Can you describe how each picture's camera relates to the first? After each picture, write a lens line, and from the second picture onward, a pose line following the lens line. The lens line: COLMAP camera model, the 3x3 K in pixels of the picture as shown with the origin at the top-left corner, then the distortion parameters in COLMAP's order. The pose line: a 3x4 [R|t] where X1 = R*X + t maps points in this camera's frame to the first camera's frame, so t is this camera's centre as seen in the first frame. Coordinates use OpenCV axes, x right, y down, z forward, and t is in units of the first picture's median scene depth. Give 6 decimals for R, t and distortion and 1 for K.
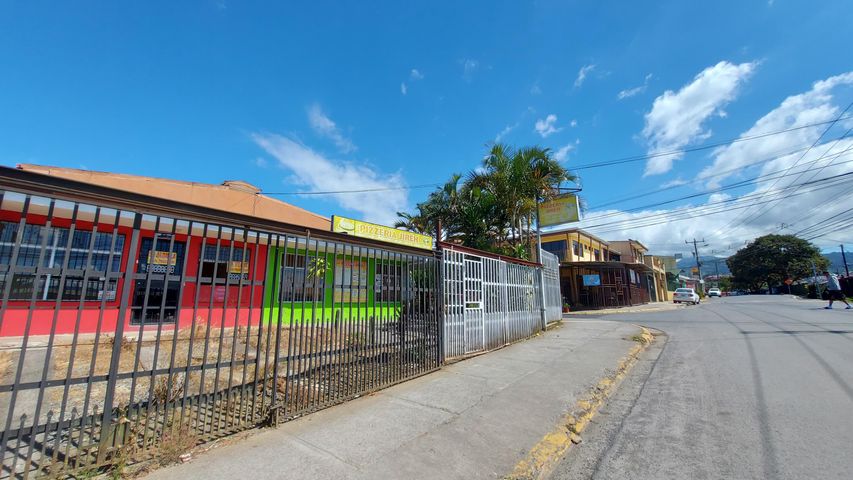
lens RADIAL K [[339.8, 0, 420.5], [0, 339.8, 237.7], [0, 0, 1]] dist [-0.018956, -0.000194]
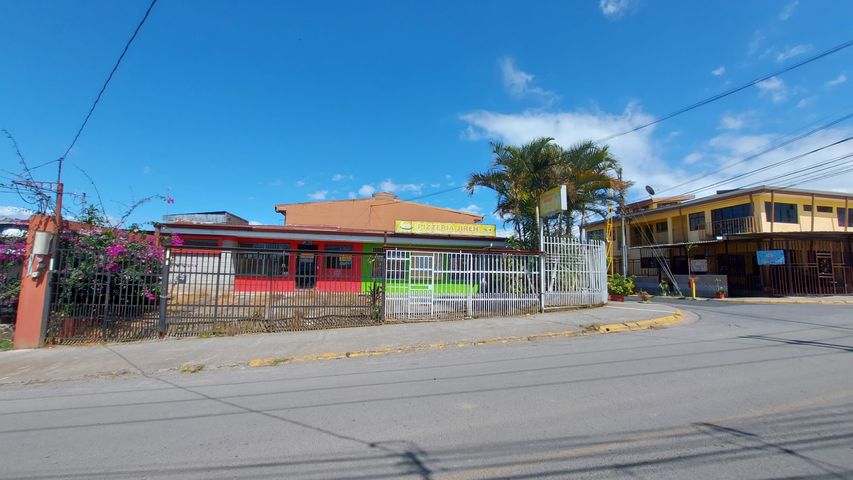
lens RADIAL K [[339.8, 0, 420.5], [0, 339.8, 237.7], [0, 0, 1]] dist [-0.018956, -0.000194]
pose [[0.791503, -0.046121, -0.609422, 1.004352], [0.094516, 0.994390, 0.047499, -0.074467], [0.603812, -0.095196, 0.791422, -0.112474]]
